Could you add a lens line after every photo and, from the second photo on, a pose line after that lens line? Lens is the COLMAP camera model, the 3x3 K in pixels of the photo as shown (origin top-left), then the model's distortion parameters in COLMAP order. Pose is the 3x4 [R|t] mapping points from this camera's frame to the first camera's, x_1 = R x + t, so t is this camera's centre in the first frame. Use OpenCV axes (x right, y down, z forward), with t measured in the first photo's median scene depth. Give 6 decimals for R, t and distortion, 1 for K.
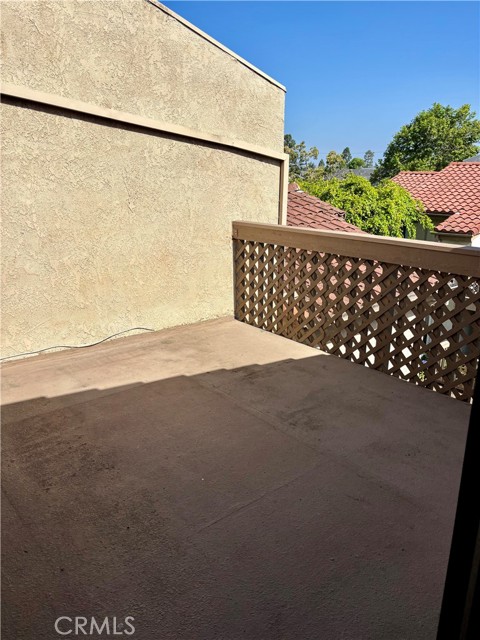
lens RADIAL K [[490.4, 0, 240.3], [0, 490.4, 319.1], [0, 0, 1]] dist [0.037894, -0.042321]
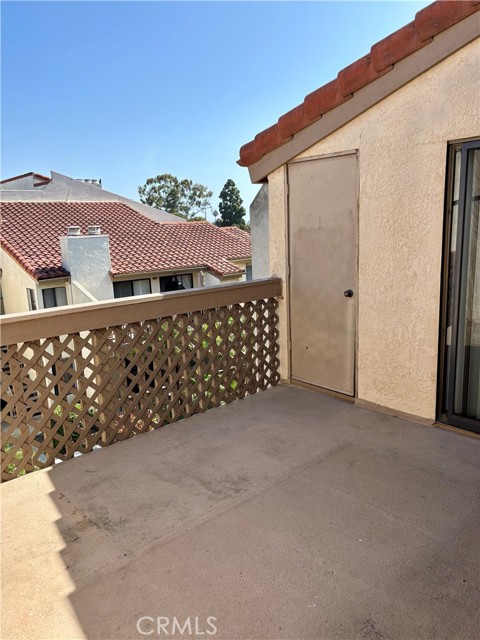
lens RADIAL K [[490.4, 0, 240.6], [0, 490.4, 321.2], [0, 0, 1]] dist [0.037894, -0.042321]
pose [[-0.034832, -0.193353, 0.980511, -0.625377], [0.330612, 0.923637, 0.193883, -0.219819], [-0.943124, 0.330922, 0.031753, 0.717985]]
